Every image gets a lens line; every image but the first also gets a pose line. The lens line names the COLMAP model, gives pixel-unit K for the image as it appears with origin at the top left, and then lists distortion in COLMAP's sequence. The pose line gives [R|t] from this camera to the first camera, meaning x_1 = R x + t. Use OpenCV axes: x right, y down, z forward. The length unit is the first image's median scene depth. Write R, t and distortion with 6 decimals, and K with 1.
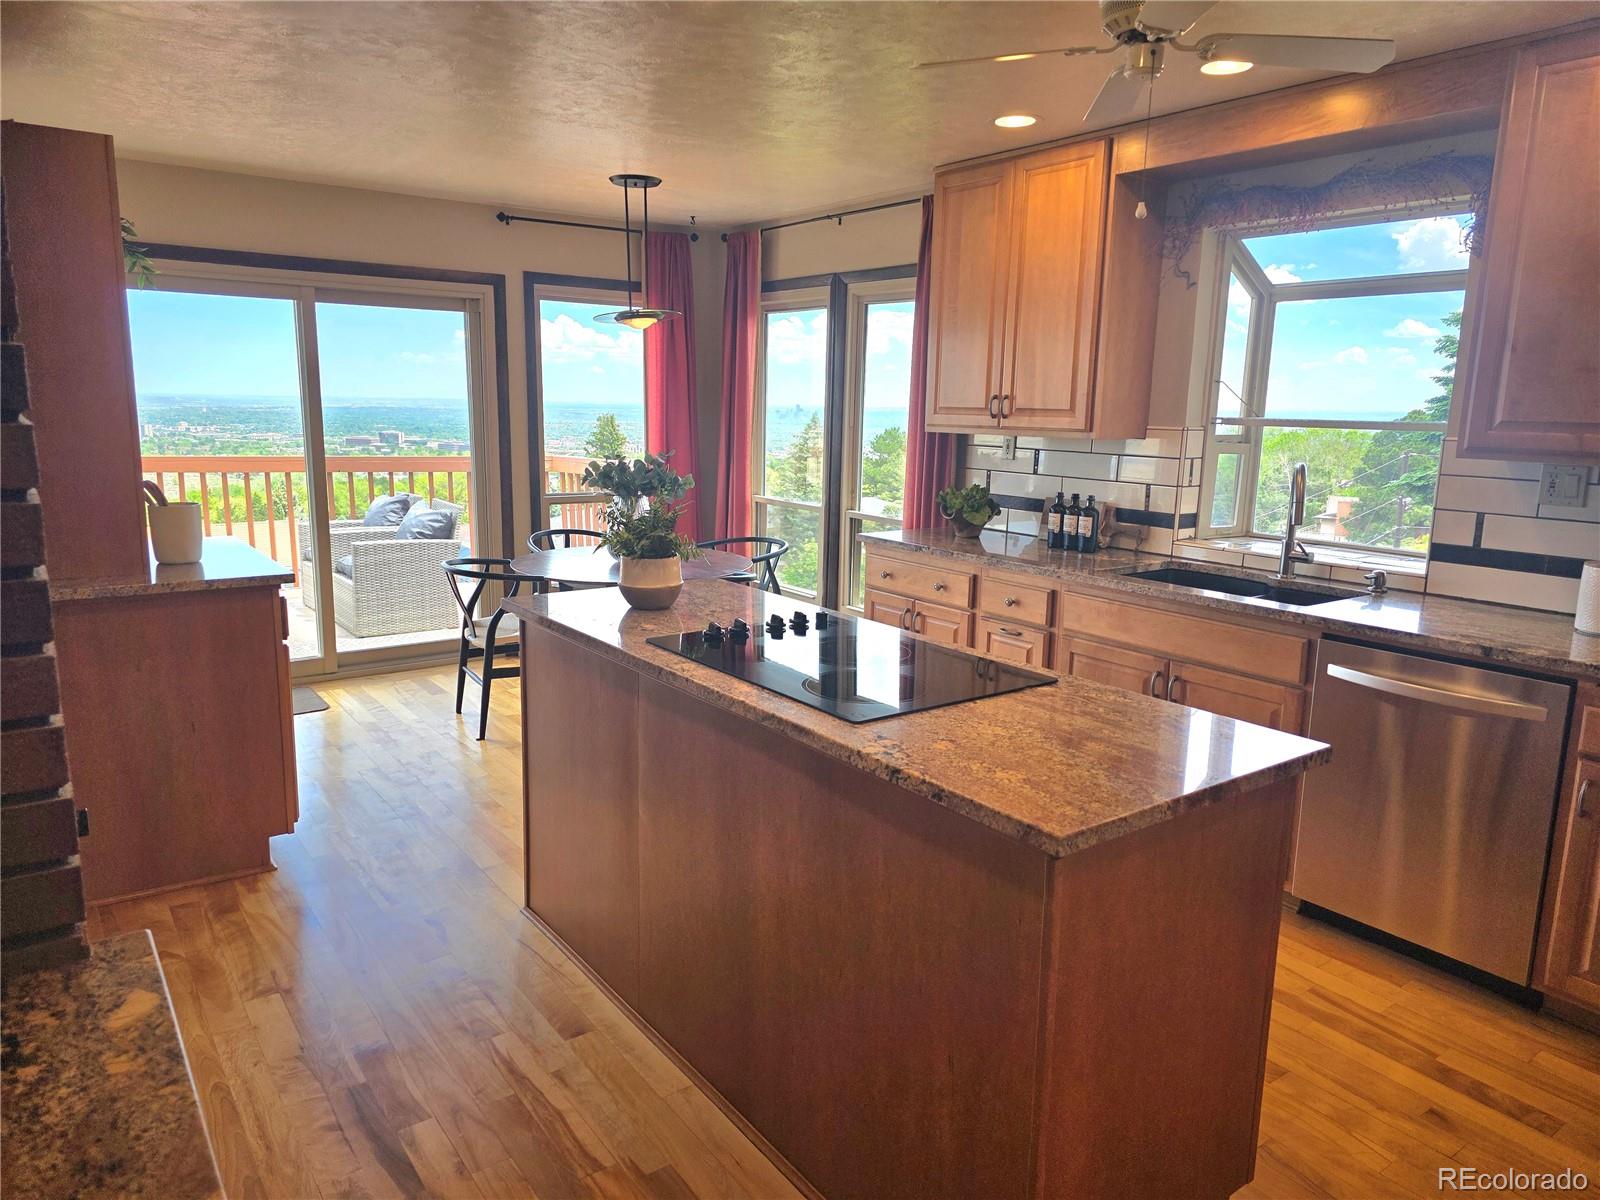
lens RADIAL K [[1072.2, 0, 793.5], [0, 1072.2, 598.8], [0, 0, 1]] dist [0.046042, -0.036705]
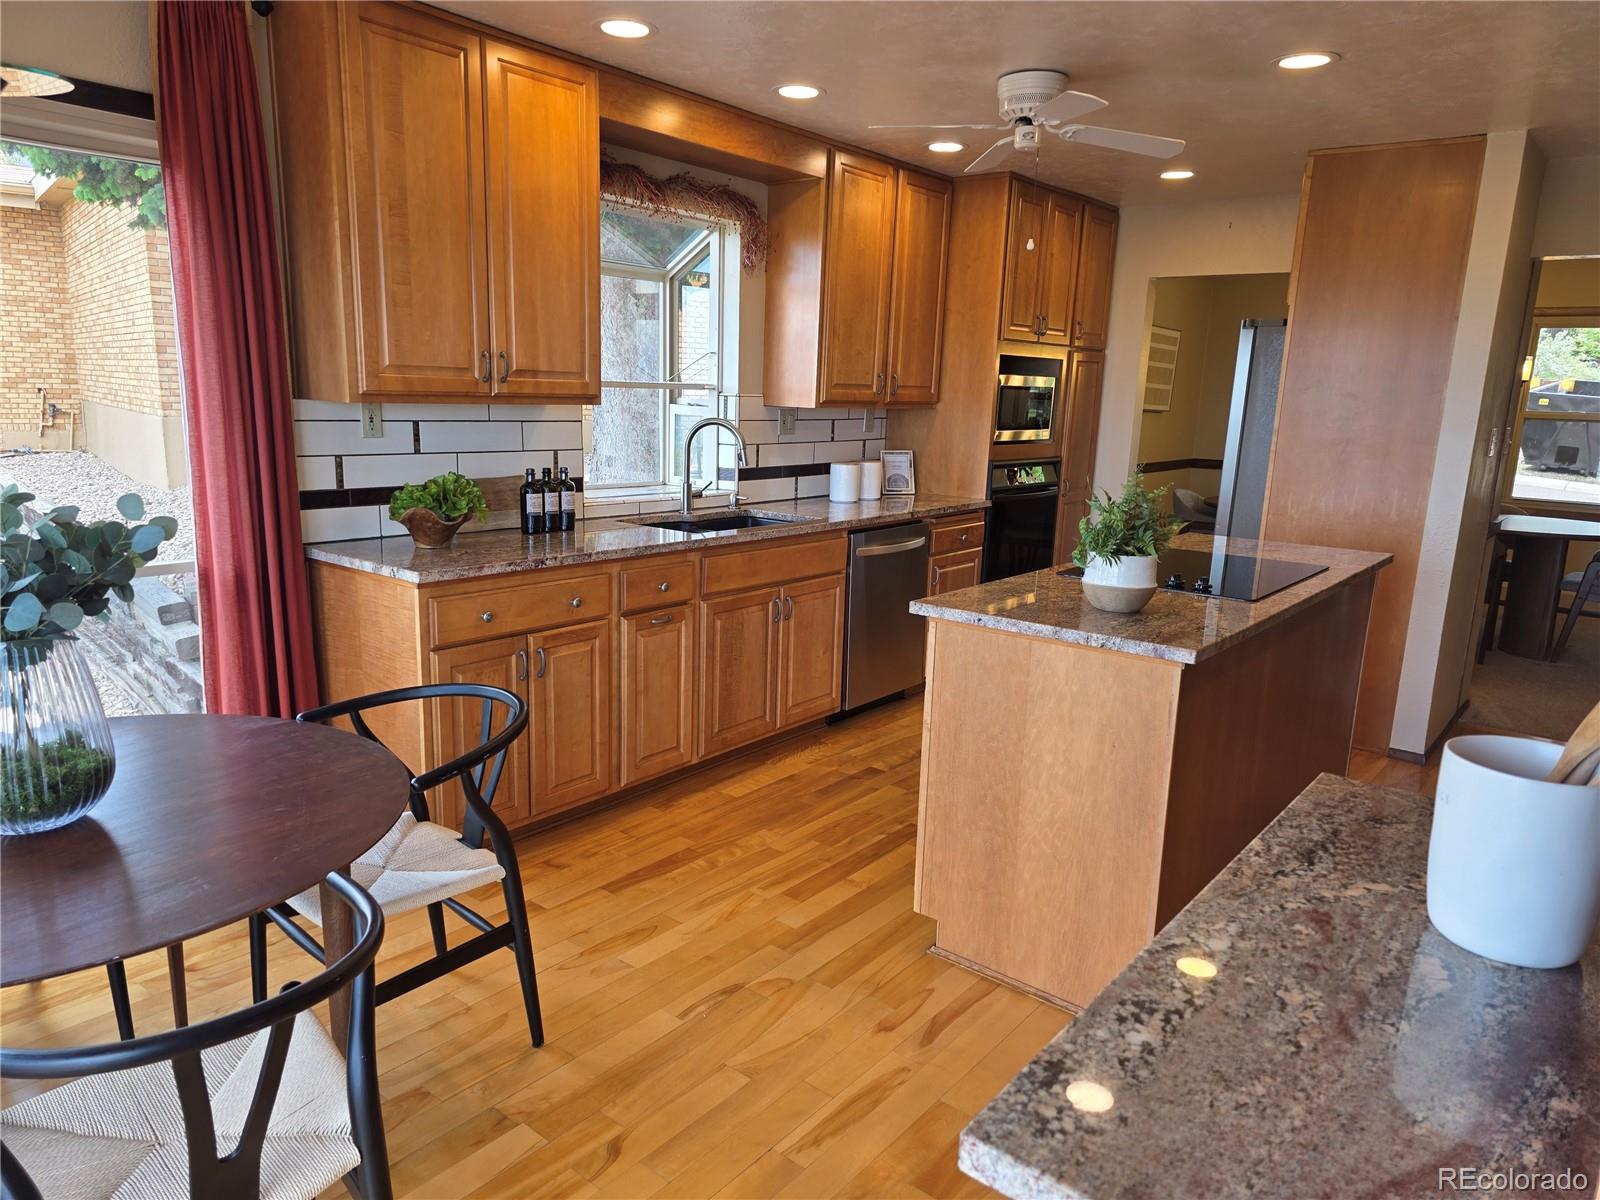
lens RADIAL K [[1072.2, 0, 802.0], [0, 1072.2, 603.1], [0, 0, 1]] dist [0.046042, -0.036705]
pose [[-0.261063, -0.219971, 0.939925, -0.639026], [0.139702, 0.954831, 0.262262, -0.192565], [-0.955159, 0.199776, -0.218540, 1.009351]]
